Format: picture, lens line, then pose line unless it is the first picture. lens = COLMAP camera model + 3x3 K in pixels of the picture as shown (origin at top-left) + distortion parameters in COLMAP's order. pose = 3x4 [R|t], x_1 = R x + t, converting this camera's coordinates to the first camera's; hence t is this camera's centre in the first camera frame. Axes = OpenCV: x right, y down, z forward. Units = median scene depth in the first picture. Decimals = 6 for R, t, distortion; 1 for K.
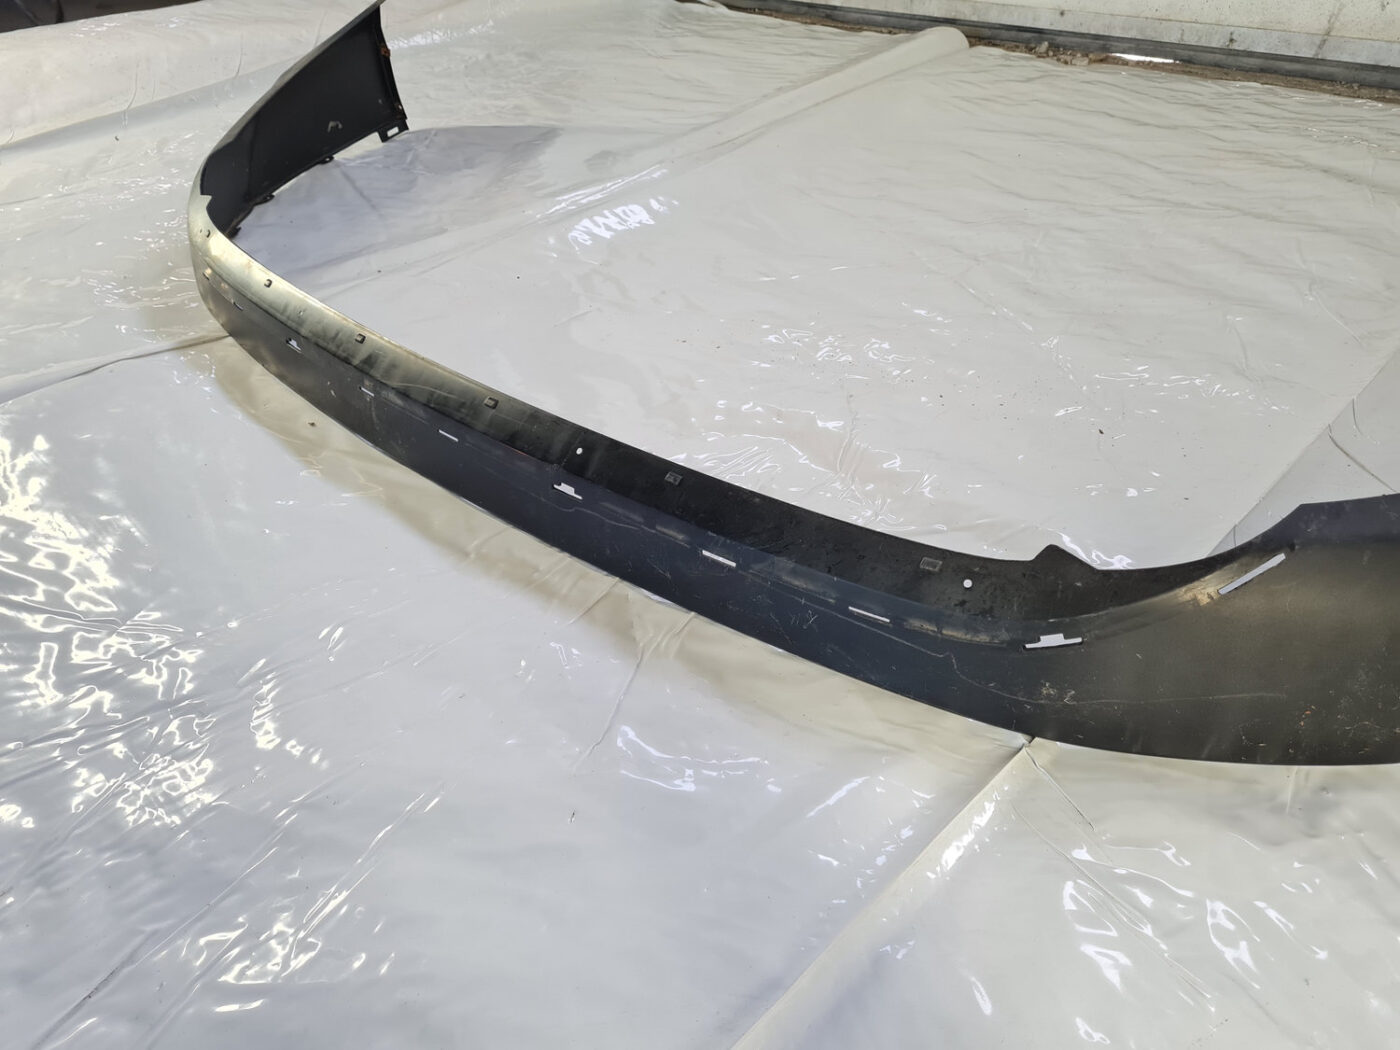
lens RADIAL K [[1056.9, 0, 693.9], [0, 1056.9, 519.0], [0, 0, 1]] dist [0.045745, -0.034366]
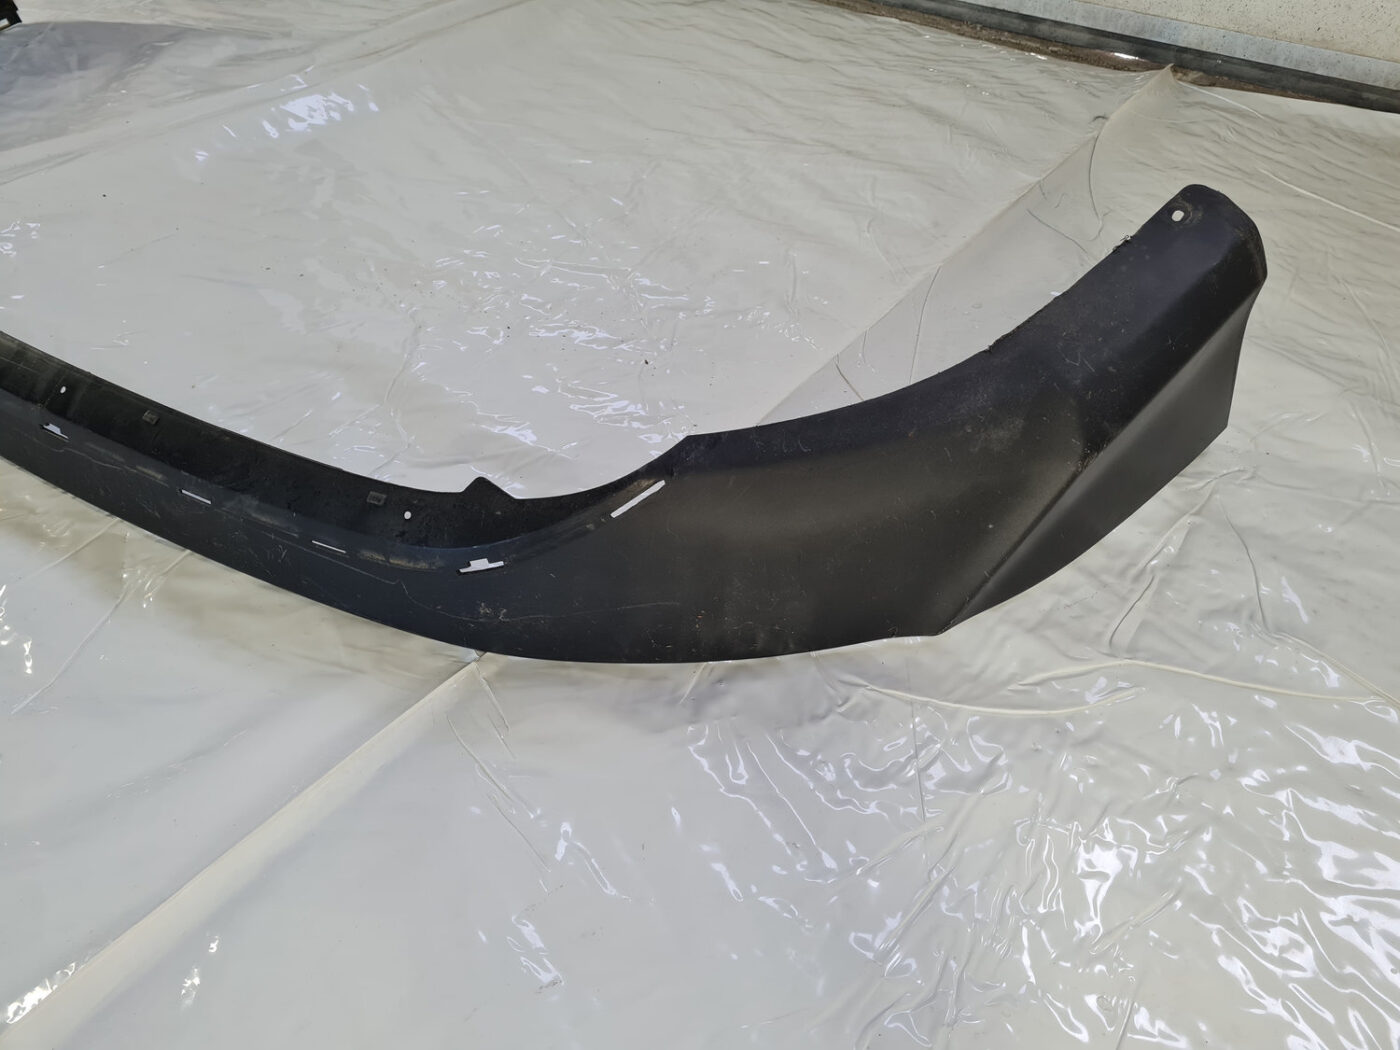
lens RADIAL K [[1056.9, 0, 693.9], [0, 1056.9, 519.0], [0, 0, 1]] dist [0.045745, -0.034366]
pose [[0.982997, -0.037169, 0.179819, 0.292355], [0.022662, 0.996369, 0.082063, -0.013942], [-0.182216, -0.076592, 0.980271, -0.084697]]
